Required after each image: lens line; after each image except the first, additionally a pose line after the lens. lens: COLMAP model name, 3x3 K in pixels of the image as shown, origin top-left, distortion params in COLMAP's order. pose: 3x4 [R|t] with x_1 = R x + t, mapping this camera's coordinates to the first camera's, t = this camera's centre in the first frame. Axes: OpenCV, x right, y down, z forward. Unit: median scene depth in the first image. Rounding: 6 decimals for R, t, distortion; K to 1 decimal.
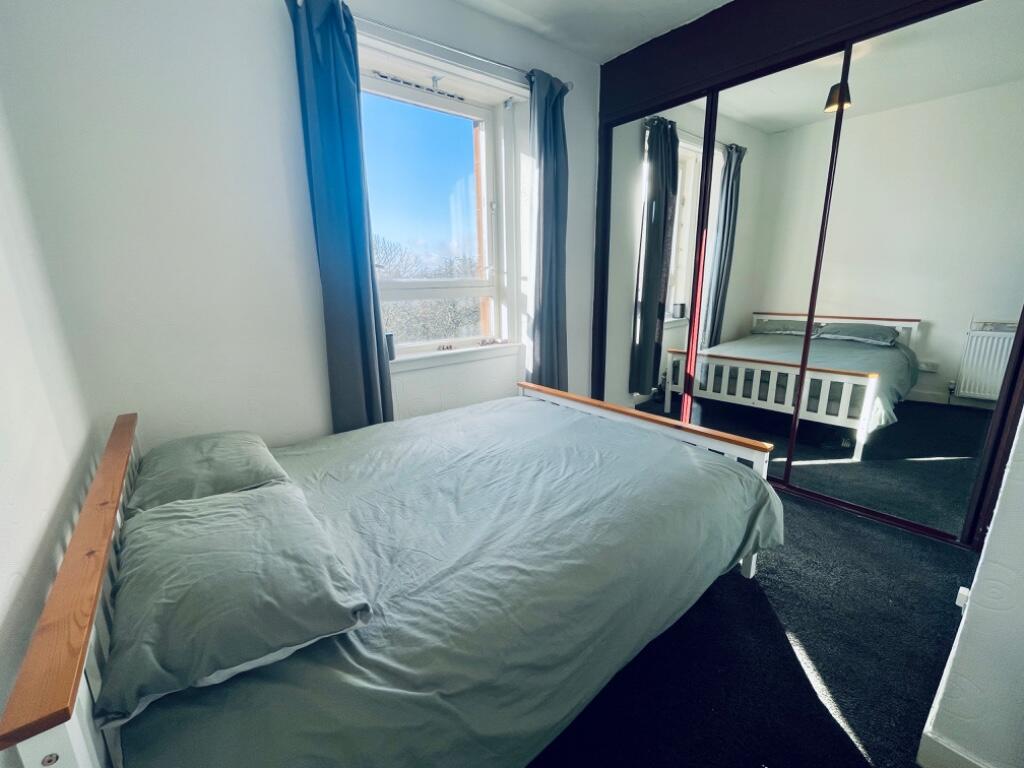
lens RADIAL K [[432.0, 0, 509.3], [0, 432.0, 383.9], [0, 0, 1]] dist [-0.000095, 0.000011]
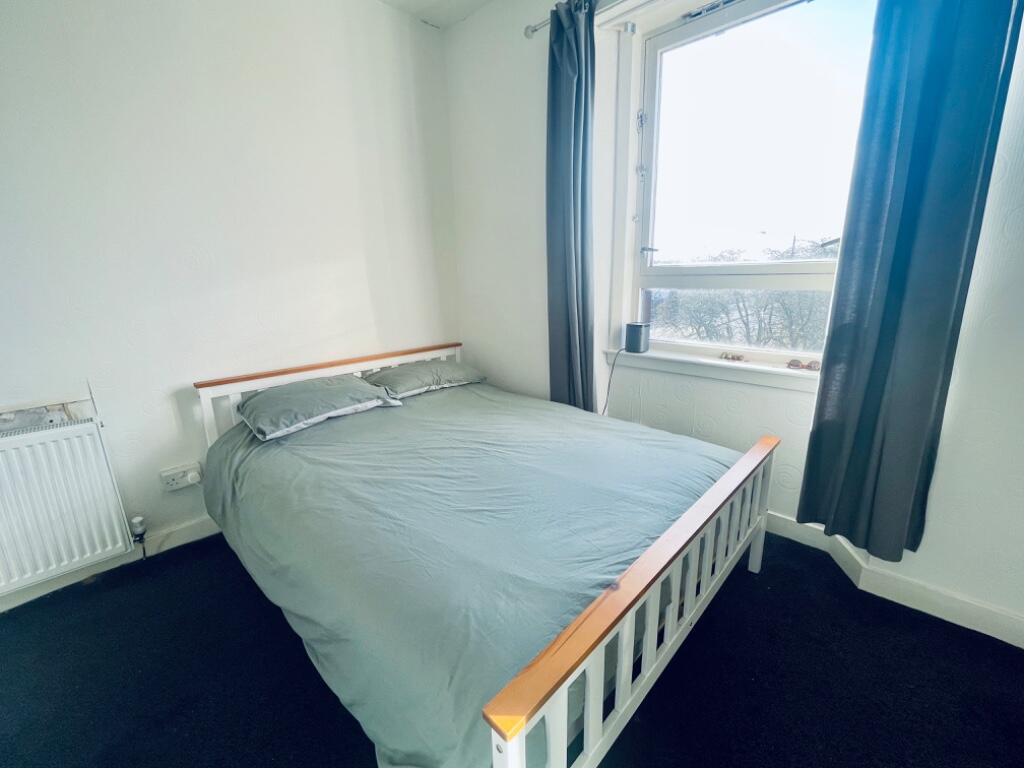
lens RADIAL K [[432.0, 0, 509.3], [0, 432.0, 383.9], [0, 0, 1]] dist [-0.000095, 0.000011]
pose [[0.120218, 0.263559, -0.957123, 0.926967], [-0.212370, 0.948624, 0.234544, -0.236799], [0.969766, 0.175068, 0.170013, 0.931841]]
